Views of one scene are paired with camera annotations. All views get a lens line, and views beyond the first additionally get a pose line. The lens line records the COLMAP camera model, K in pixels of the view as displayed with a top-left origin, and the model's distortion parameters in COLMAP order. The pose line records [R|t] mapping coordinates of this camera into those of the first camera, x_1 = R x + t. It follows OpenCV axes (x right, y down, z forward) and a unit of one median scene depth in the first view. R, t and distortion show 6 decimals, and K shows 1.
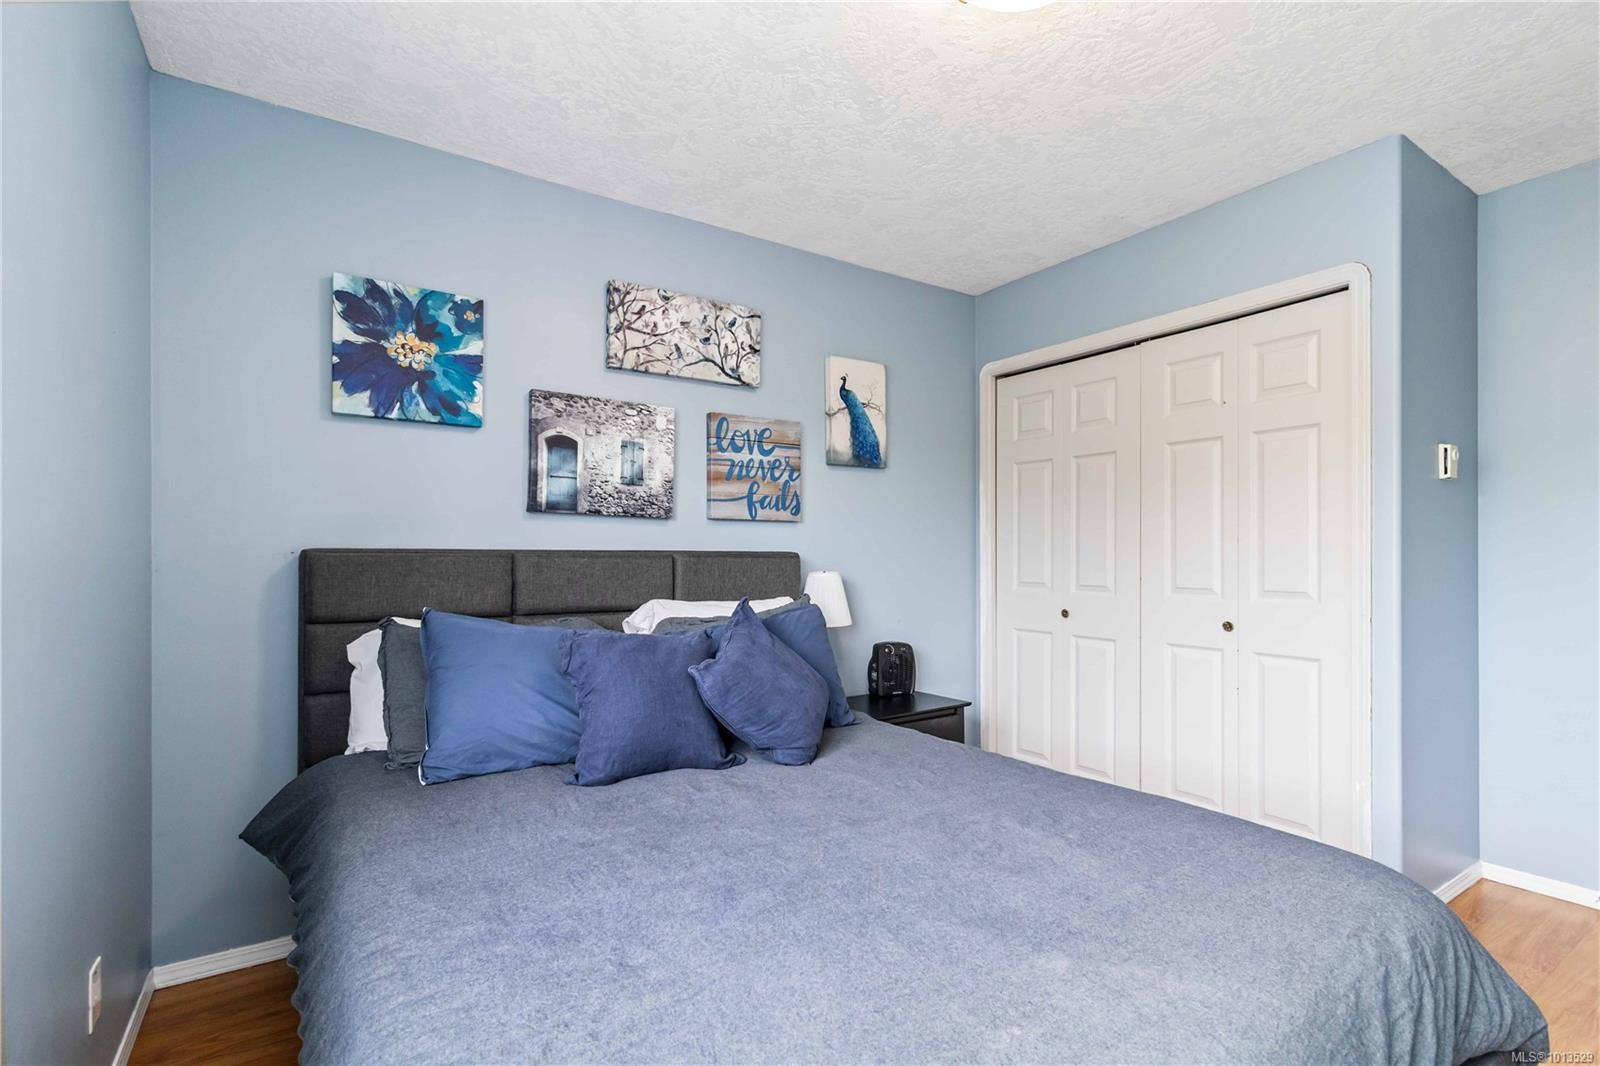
lens RADIAL K [[742.7, 0, 801.1], [0, 742.7, 543.2], [0, 0, 1]] dist [0.004869, 0.000057]
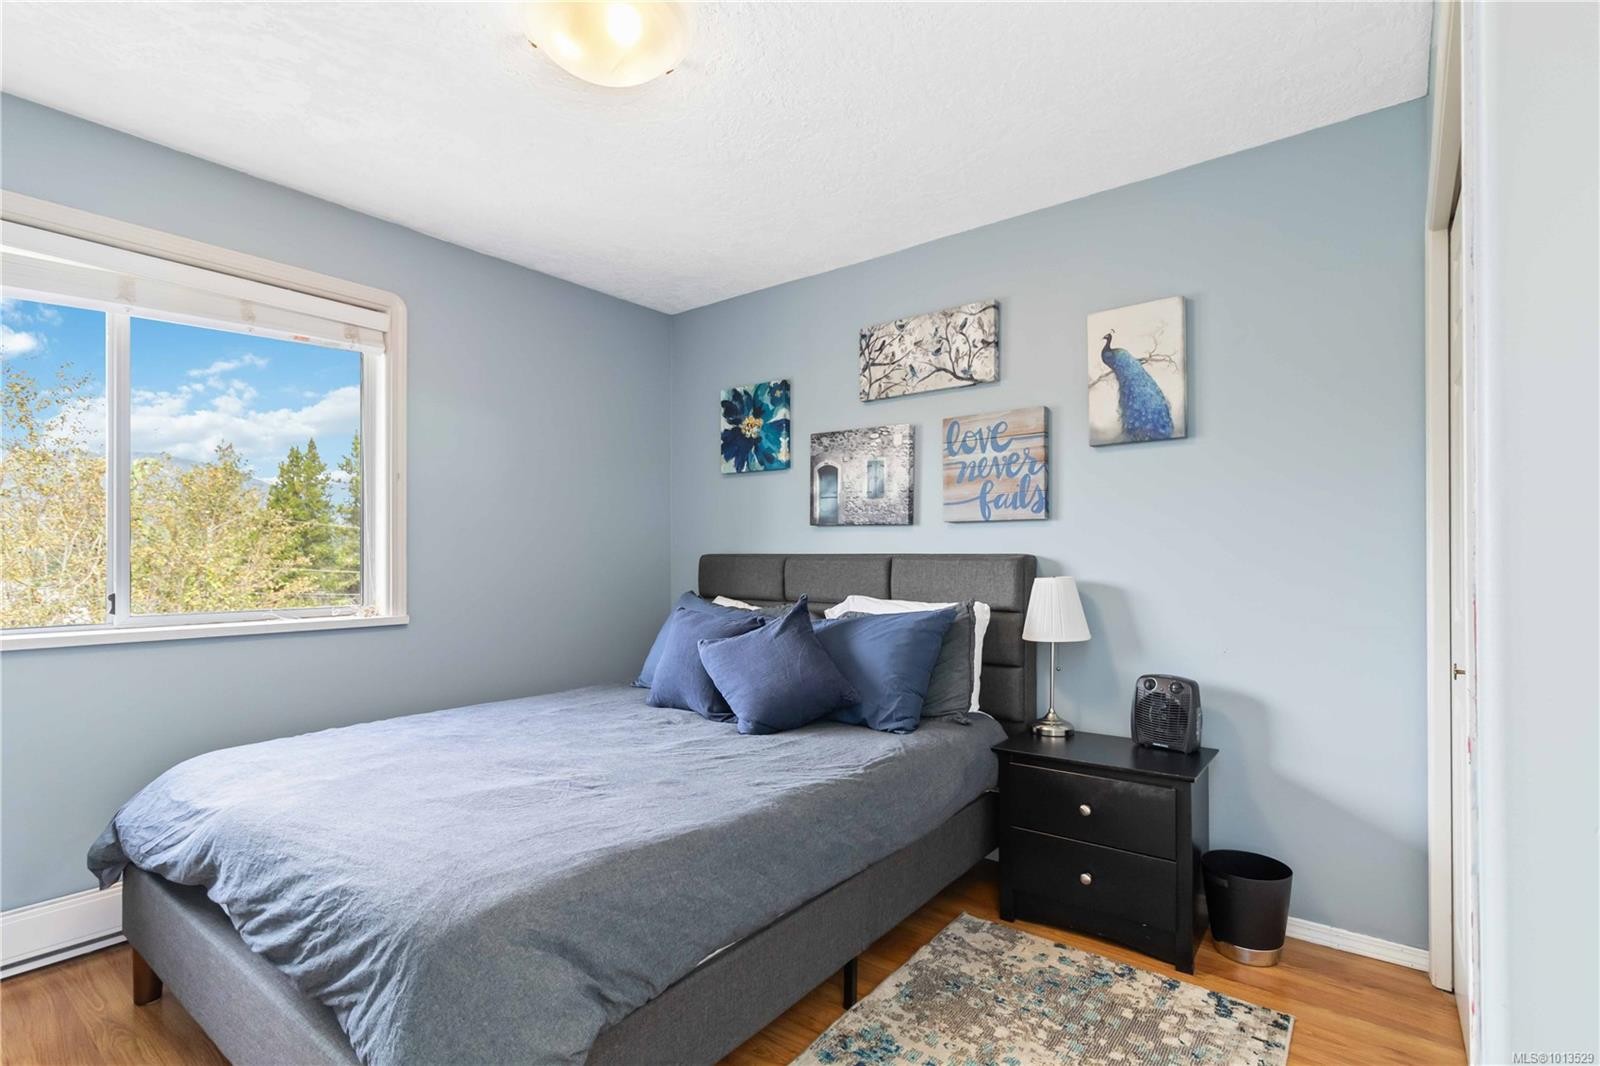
lens RADIAL K [[742.7, 0, 802.2], [0, 742.7, 545.0], [0, 0, 1]] dist [0.004869, 0.000057]
pose [[0.326200, -0.018393, -0.945122, 0.815082], [0.014562, 0.999790, -0.014431, 0.010685], [0.945189, -0.009056, 0.326399, 0.494319]]
